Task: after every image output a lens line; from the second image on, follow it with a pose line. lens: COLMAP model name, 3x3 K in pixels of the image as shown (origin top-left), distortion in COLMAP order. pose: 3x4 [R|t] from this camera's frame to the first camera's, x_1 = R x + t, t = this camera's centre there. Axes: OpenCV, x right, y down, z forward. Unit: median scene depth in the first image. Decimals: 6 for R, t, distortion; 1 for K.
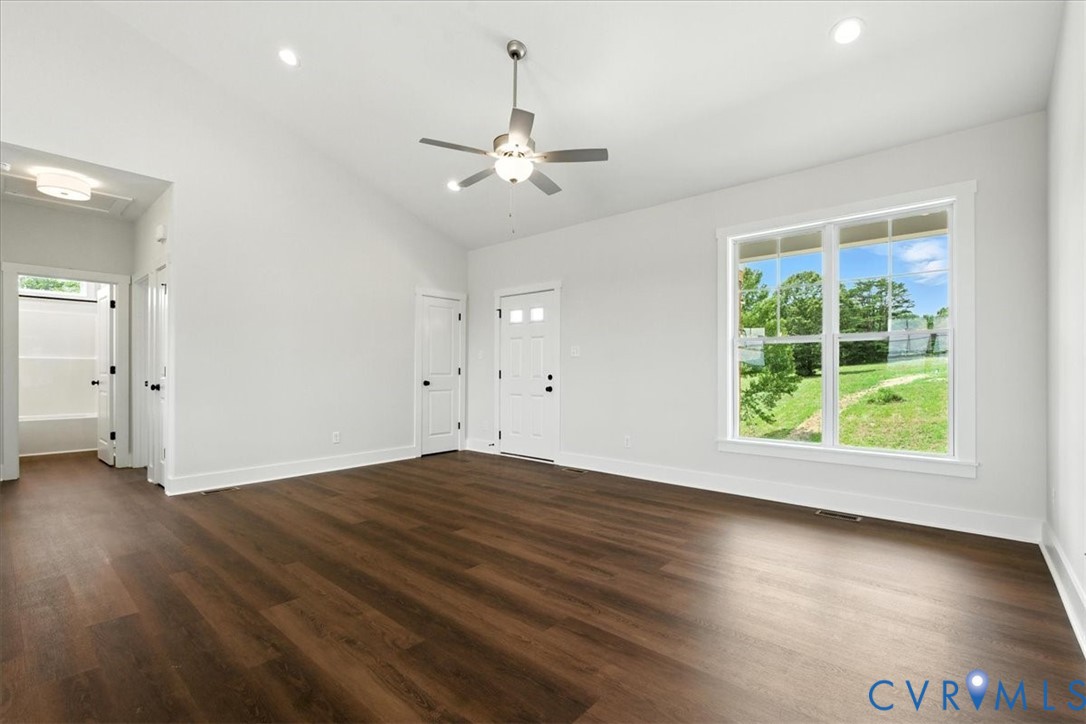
lens RADIAL K [[489.6, 0, 542.0], [0, 489.6, 369.9], [0, 0, 1]] dist [-0.010063, -0.000151]
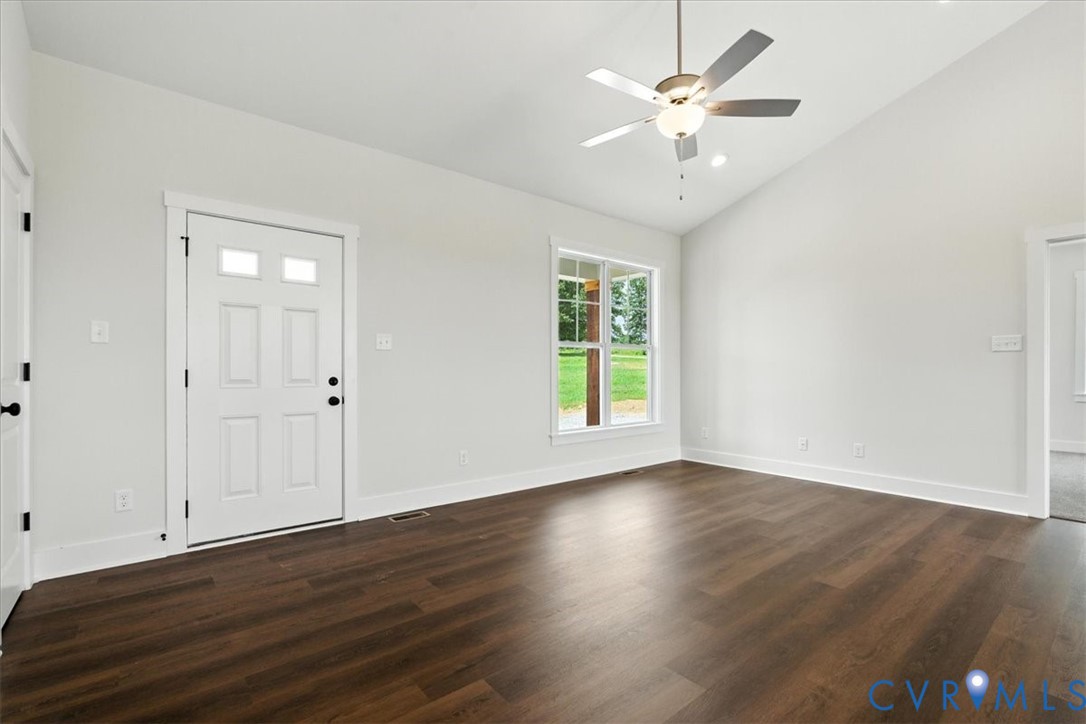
lens RADIAL K [[489.6, 0, 542.0], [0, 489.6, 369.9], [0, 0, 1]] dist [-0.010063, -0.000151]
pose [[0.166852, -0.000105, 0.985982, -0.798659], [0.000523, 1.000000, 0.000018, 0.002019], [-0.985982, 0.000513, 0.166852, 0.975444]]
